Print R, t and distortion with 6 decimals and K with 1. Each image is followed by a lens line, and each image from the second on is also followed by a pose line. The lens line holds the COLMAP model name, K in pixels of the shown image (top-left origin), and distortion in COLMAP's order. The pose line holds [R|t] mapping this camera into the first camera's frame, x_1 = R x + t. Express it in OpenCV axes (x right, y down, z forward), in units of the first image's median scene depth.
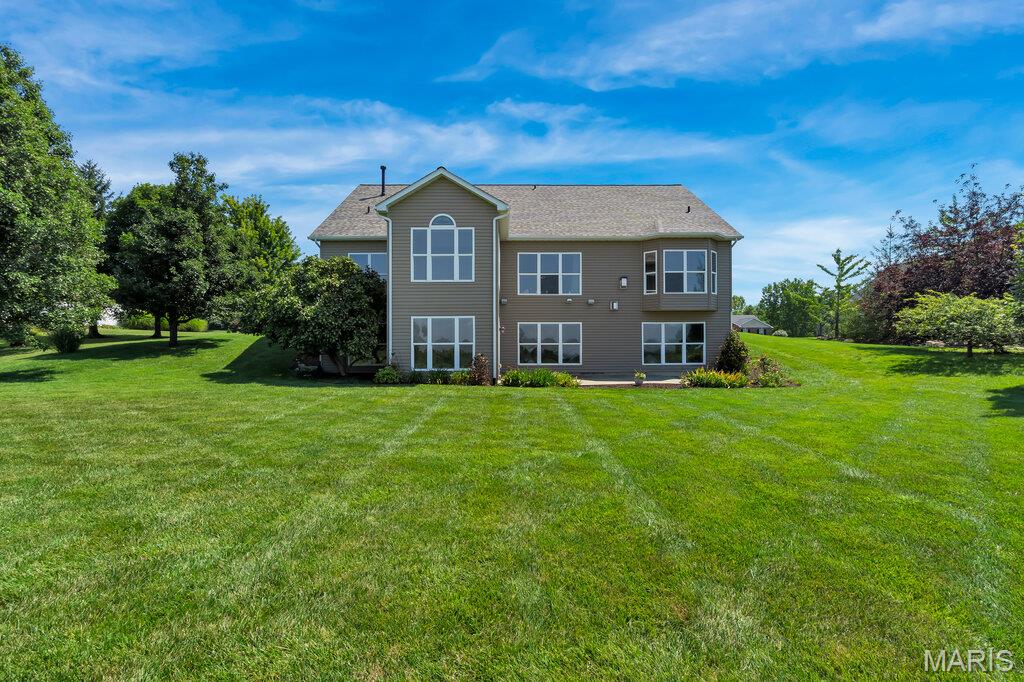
lens RADIAL K [[469.4, 0, 508.8], [0, 469.4, 341.1], [0, 0, 1]] dist [-0.012453, 0.000246]
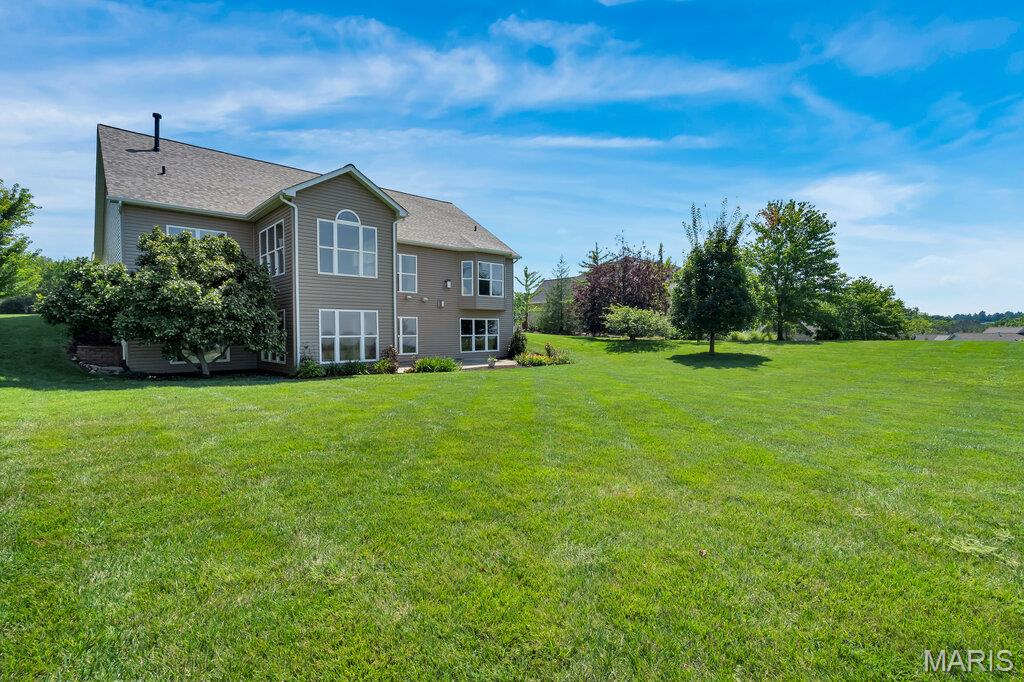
lens RADIAL K [[469.4, 0, 508.8], [0, 469.4, 341.1], [0, 0, 1]] dist [-0.012453, 0.000246]
pose [[0.735567, -0.012545, 0.677336, -0.576117], [-0.001336, 0.999800, 0.019968, -0.005284], [-0.677450, -0.015593, 0.735403, 0.006678]]
